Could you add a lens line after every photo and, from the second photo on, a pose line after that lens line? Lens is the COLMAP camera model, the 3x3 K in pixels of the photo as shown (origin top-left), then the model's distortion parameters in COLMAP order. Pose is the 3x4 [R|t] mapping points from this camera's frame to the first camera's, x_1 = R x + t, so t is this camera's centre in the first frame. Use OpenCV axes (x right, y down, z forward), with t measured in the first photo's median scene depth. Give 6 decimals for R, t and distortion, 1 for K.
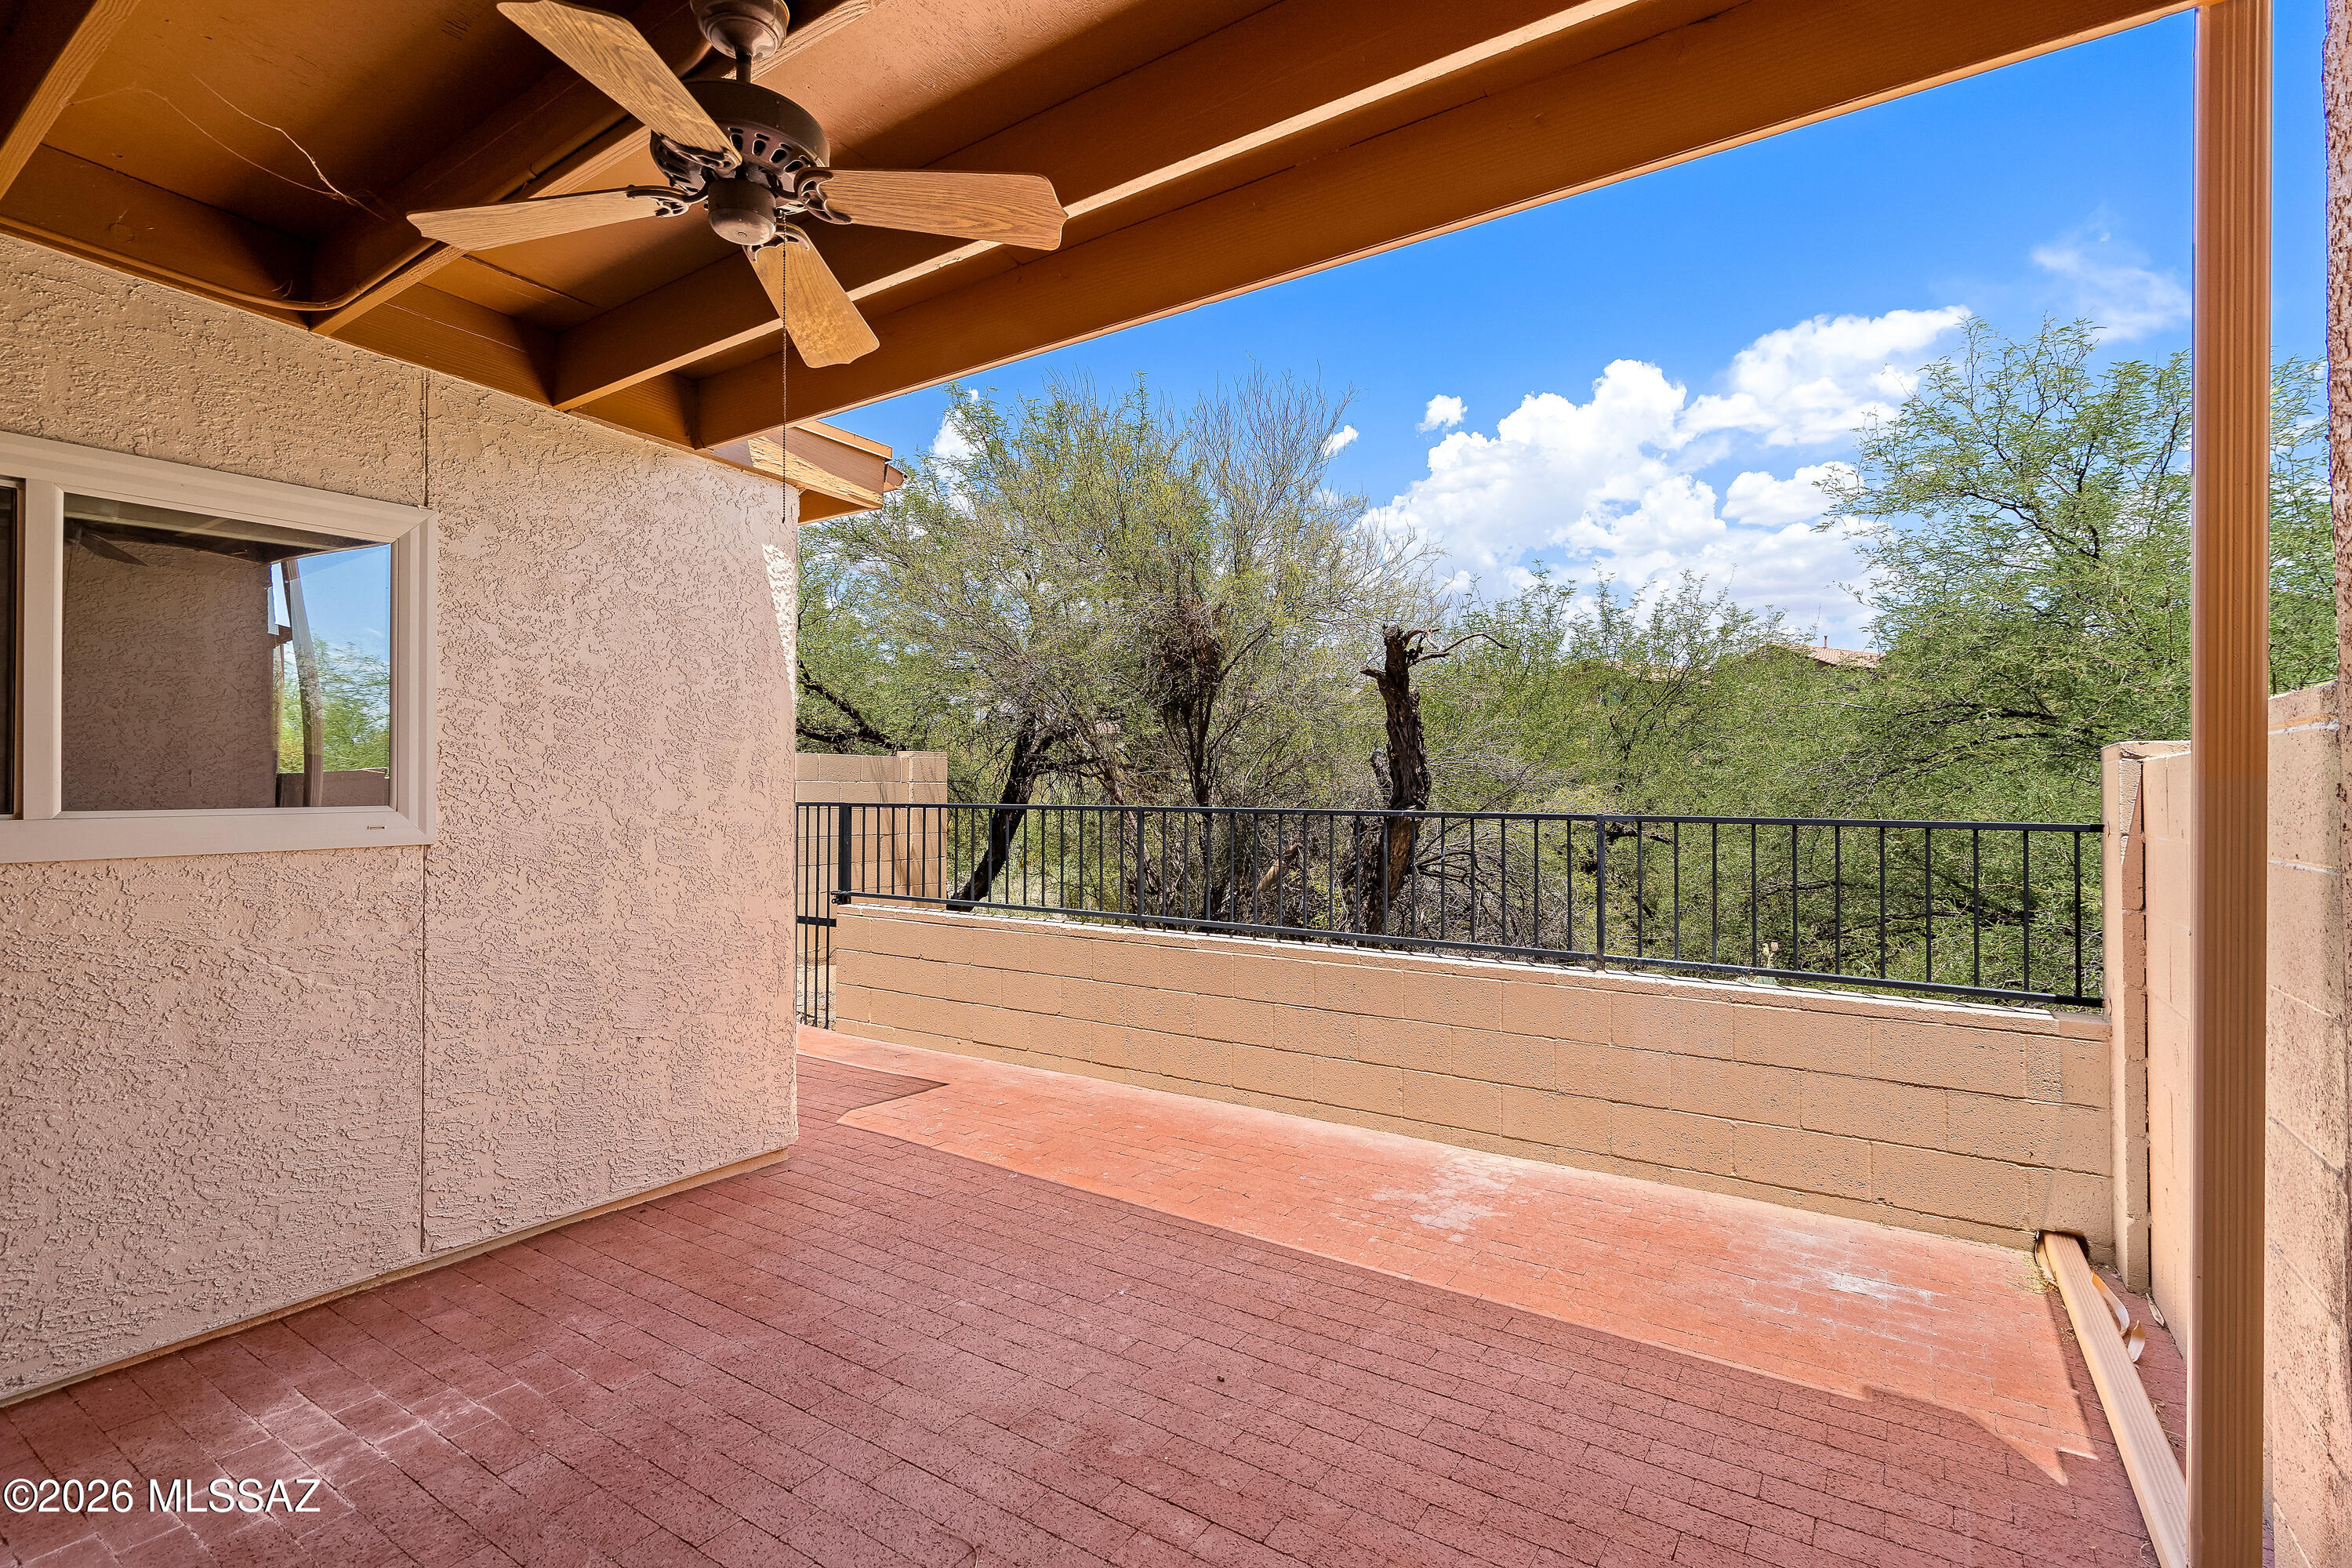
lens RADIAL K [[1078.5, 0, 1171.2], [0, 1078.5, 794.4], [0, 0, 1]] dist [-0.000161, 0.001074]
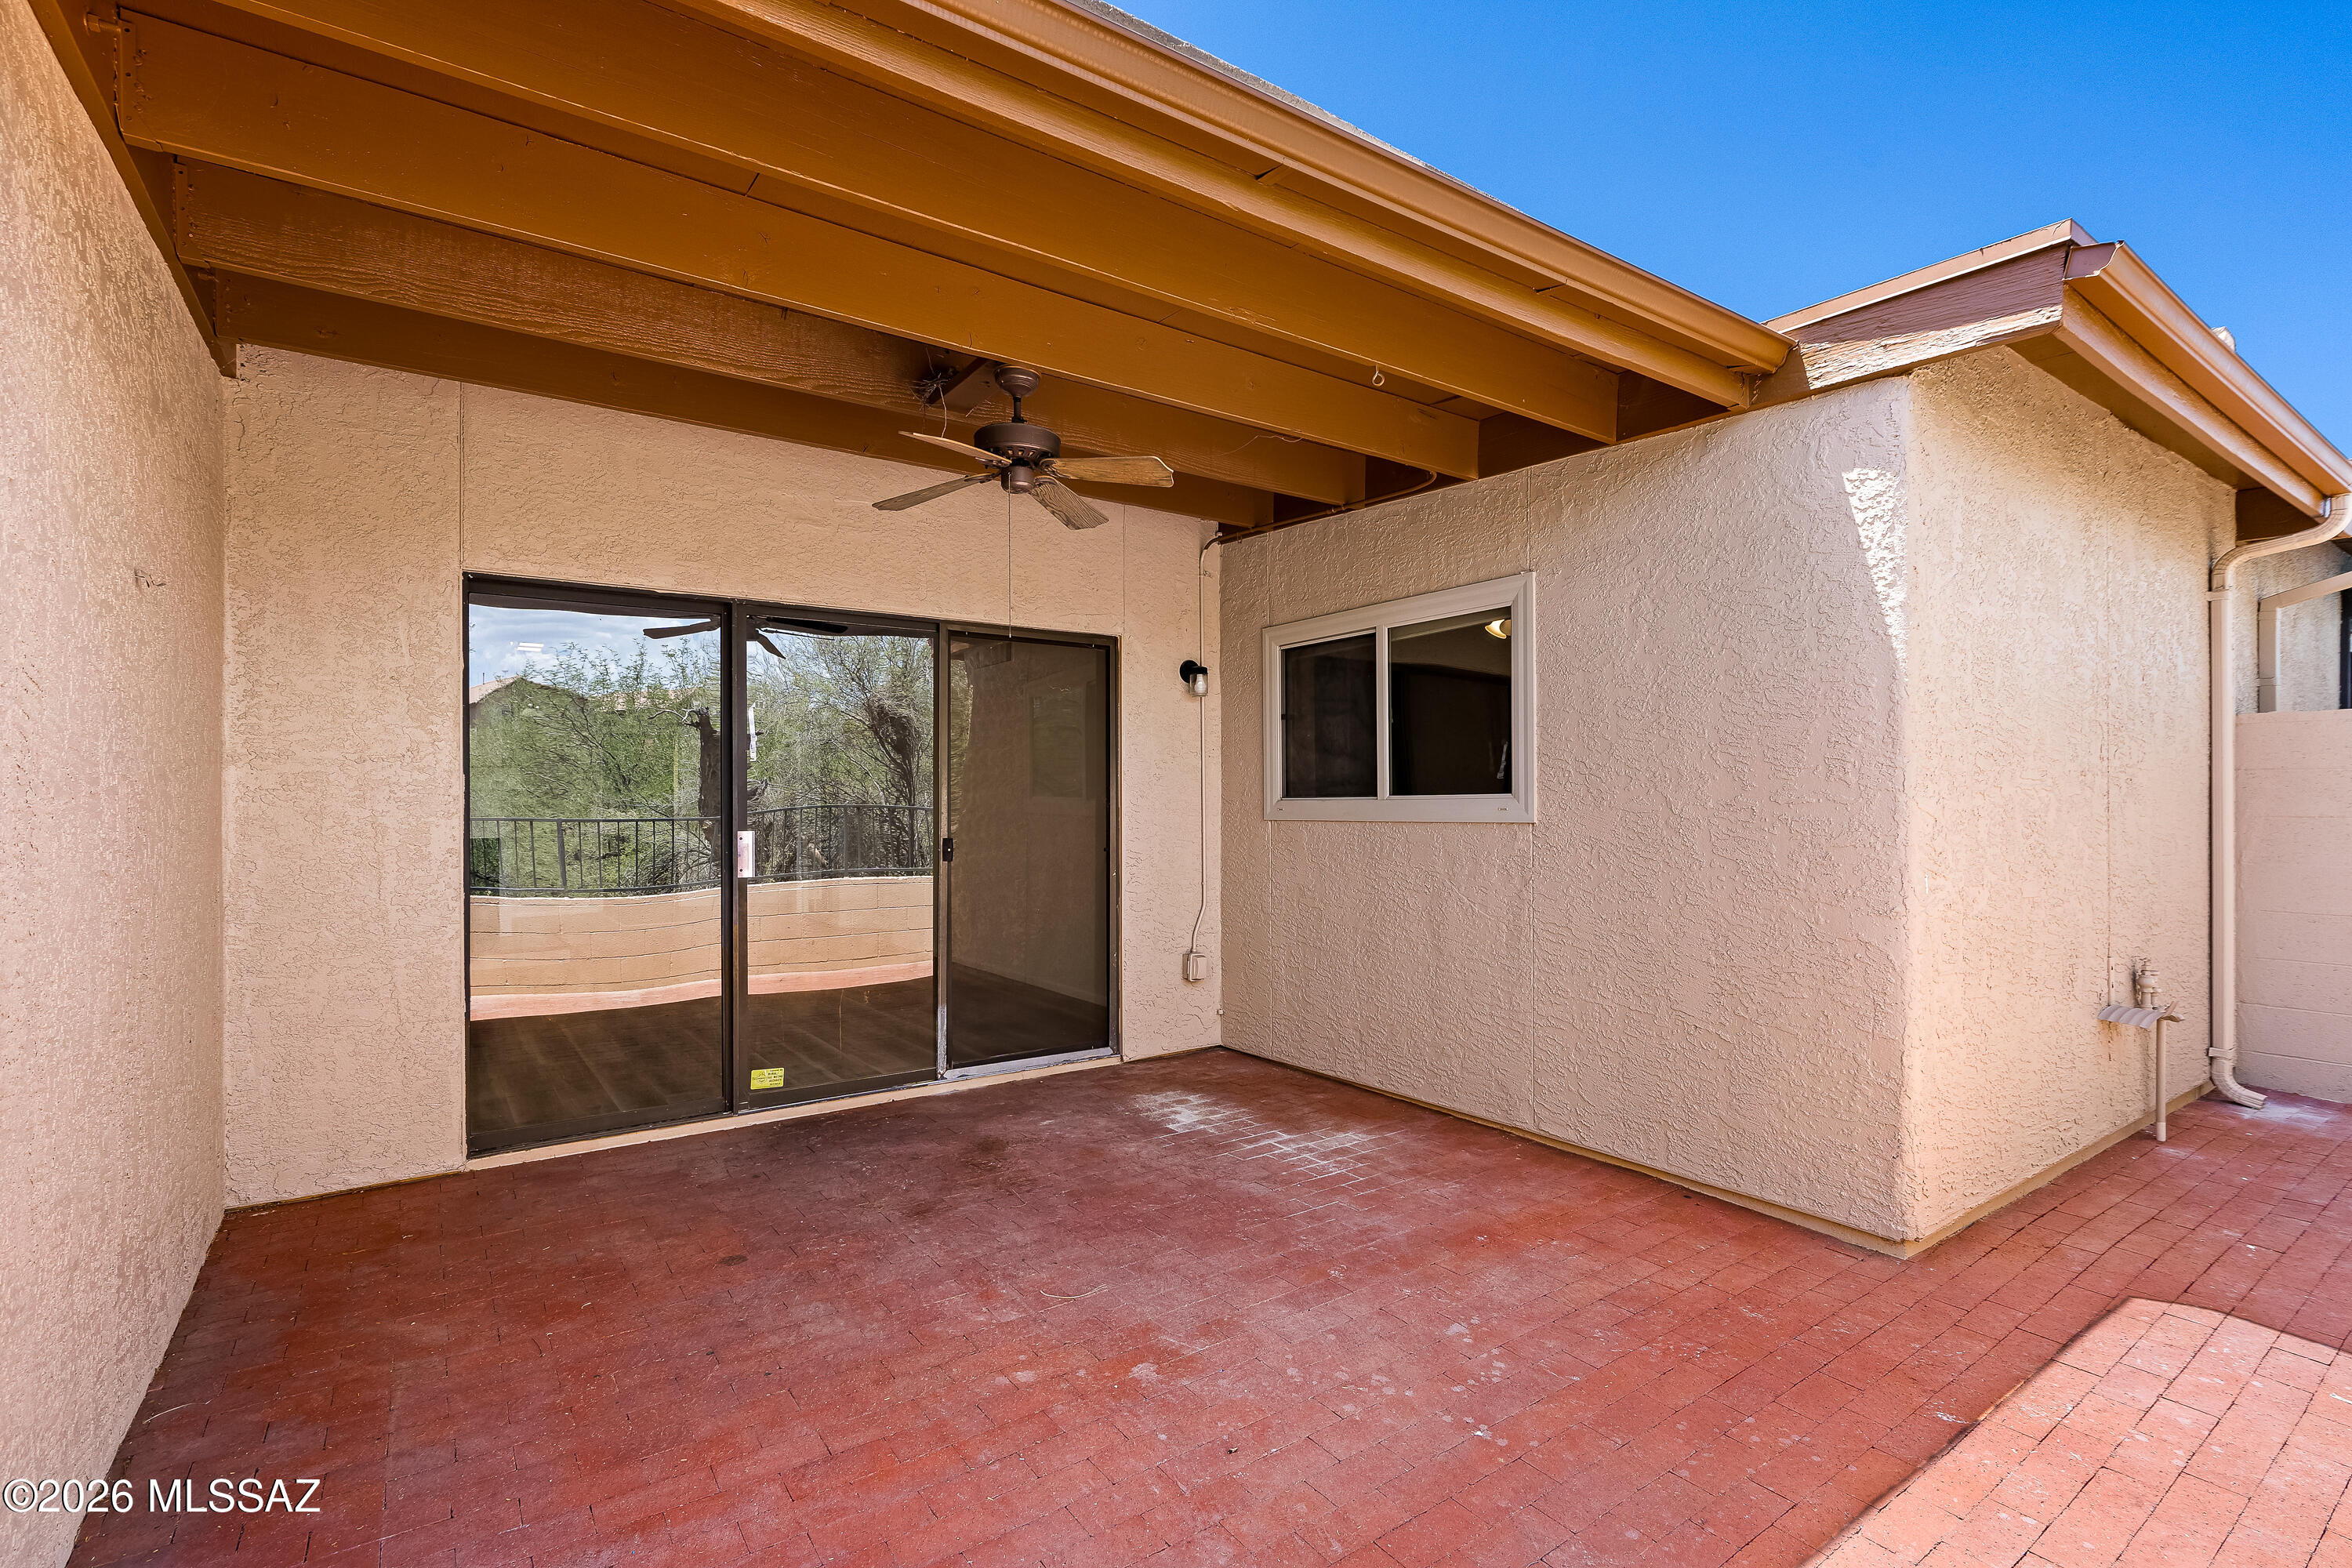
lens RADIAL K [[1078.5, 0, 1171.2], [0, 1078.5, 794.4], [0, 0, 1]] dist [-0.000161, 0.001074]
pose [[-0.345730, -0.001939, -0.938332, 0.765438], [-0.001709, 0.999998, -0.001436, 0.014266], [0.938332, 0.001107, -0.345732, 1.092535]]
